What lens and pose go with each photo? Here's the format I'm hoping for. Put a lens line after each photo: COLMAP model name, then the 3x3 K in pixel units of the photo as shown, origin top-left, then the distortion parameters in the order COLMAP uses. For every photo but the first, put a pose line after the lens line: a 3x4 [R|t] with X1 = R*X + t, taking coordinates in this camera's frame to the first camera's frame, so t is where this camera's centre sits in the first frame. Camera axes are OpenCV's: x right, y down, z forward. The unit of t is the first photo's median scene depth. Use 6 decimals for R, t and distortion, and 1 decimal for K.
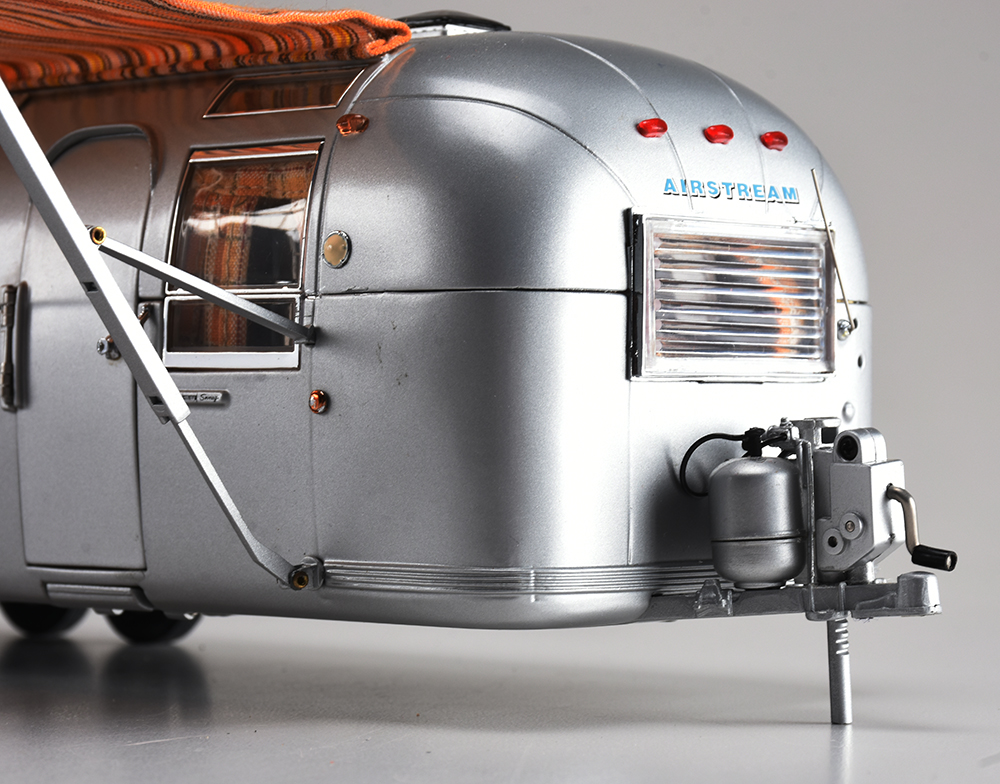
lens RADIAL K [[3395.9, 0, 502.5], [0, 3395.9, 393.6], [0, 0, 1]] dist [-0.254742, 0.000000]
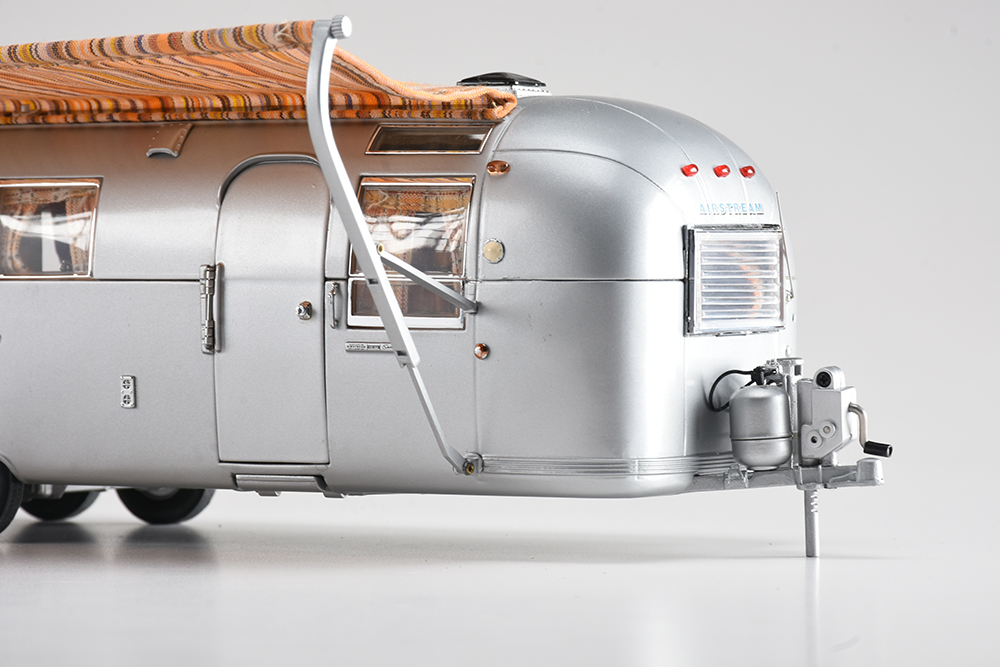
lens RADIAL K [[5136.9, 0, 499.6], [0, 5136.9, 333.2], [0, 0, 1]] dist [-0.278639, 0.000000]
pose [[0.973633, -0.006923, 0.228013, -0.569285], [0.001026, 0.999662, 0.025970, -0.065272], [-0.228116, -0.025052, 0.973312, -1.238997]]
